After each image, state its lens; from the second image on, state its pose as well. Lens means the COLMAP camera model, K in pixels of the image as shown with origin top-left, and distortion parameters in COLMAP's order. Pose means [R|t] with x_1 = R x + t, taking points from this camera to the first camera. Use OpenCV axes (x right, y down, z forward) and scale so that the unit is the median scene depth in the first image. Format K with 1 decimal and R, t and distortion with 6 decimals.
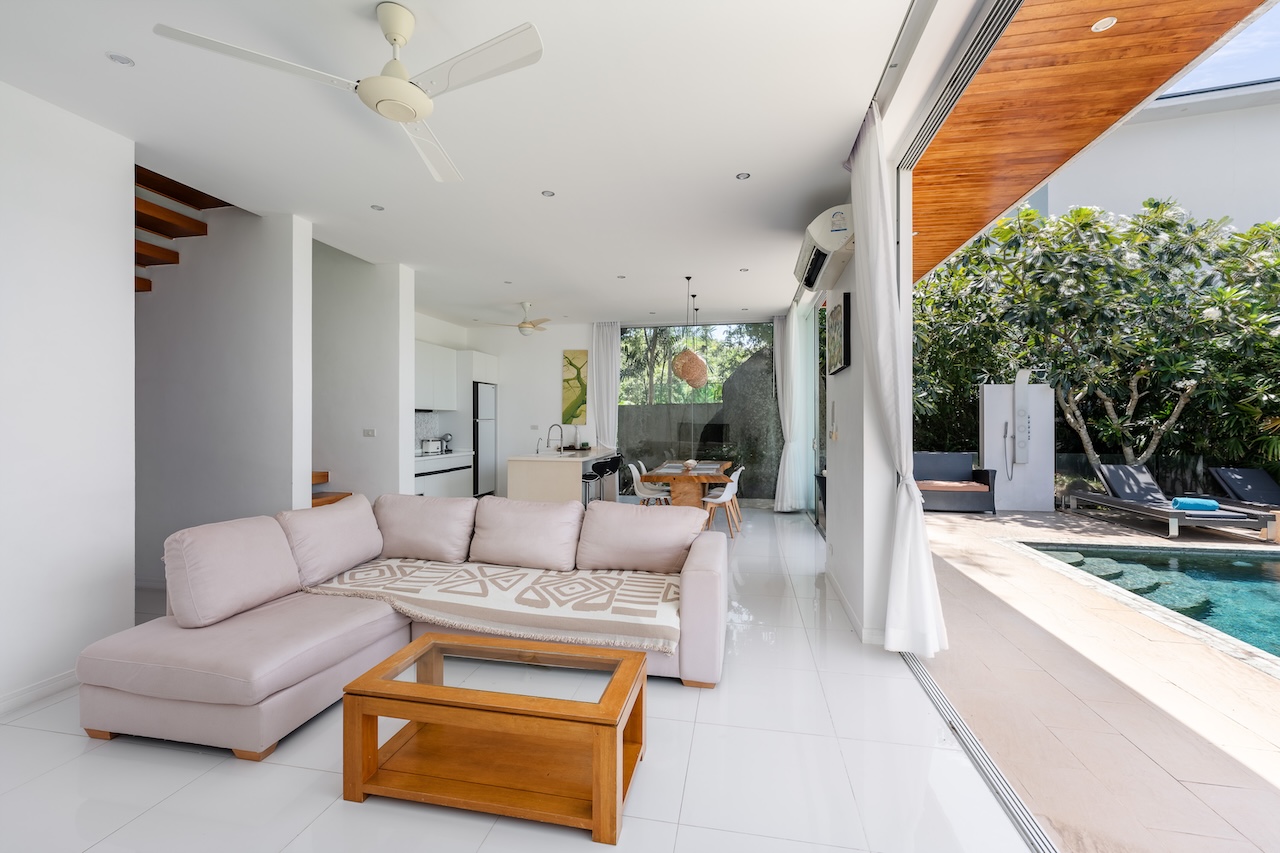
lens RADIAL K [[512.0, 0, 648.2], [0, 512.0, 422.5], [0, 0, 1]] dist [-0.001589, -0.000189]
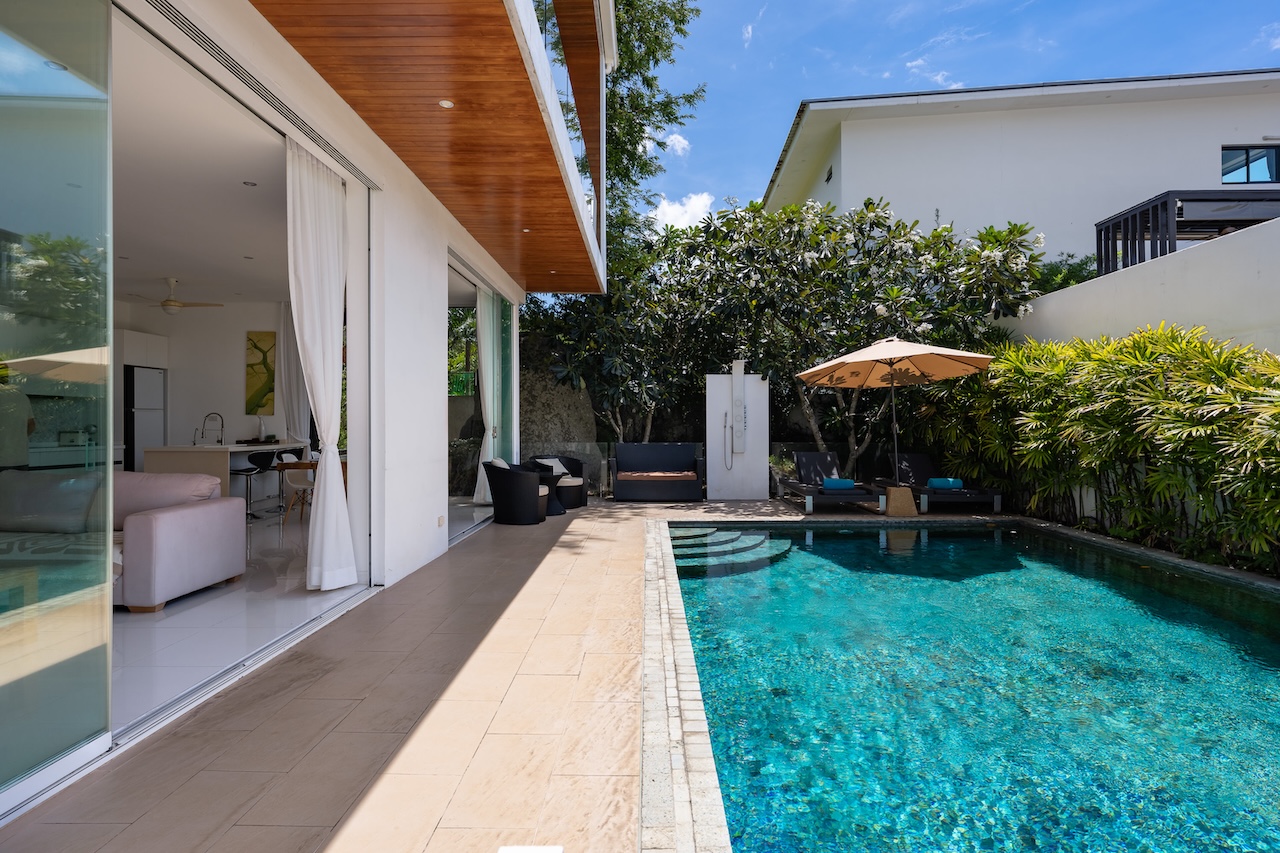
lens RADIAL K [[667.8, 0, 640.0], [0, 667.8, 426.5], [0, 0, 1]] dist [0.002242, 0.000606]
pose [[0.985654, -0.003303, 0.168748, 0.322392], [0.003758, 0.999990, -0.002377, 0.030316], [-0.168739, 0.002977, 0.985656, -0.267436]]
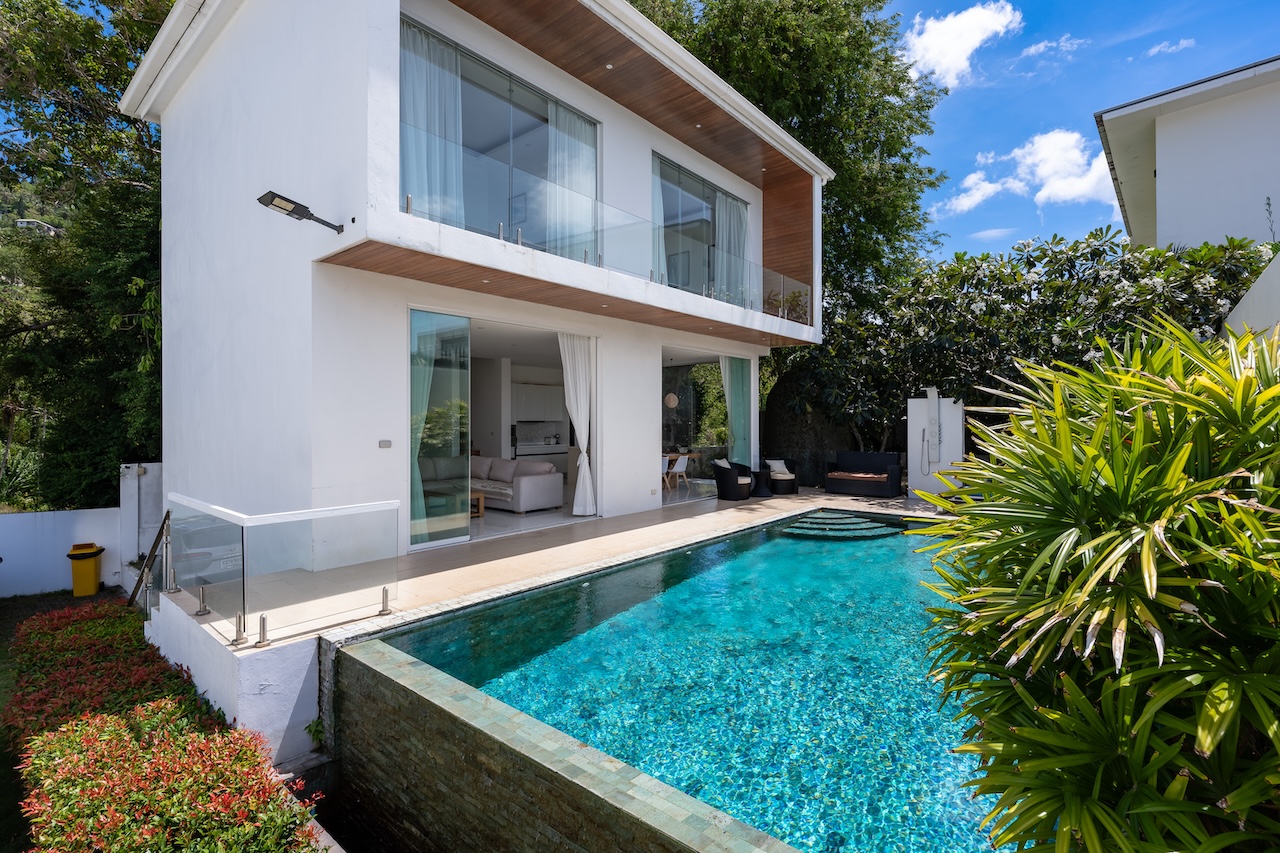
lens RADIAL K [[592.3, 0, 640.0], [0, 592.3, 426.5], [0, 0, 1]] dist [0.000669, 0.000187]
pose [[0.868673, 0.001160, -0.495384, 0.837494], [-0.000612, 0.999999, 0.001267, -0.007004], [0.495385, -0.000797, 0.868673, -0.610468]]
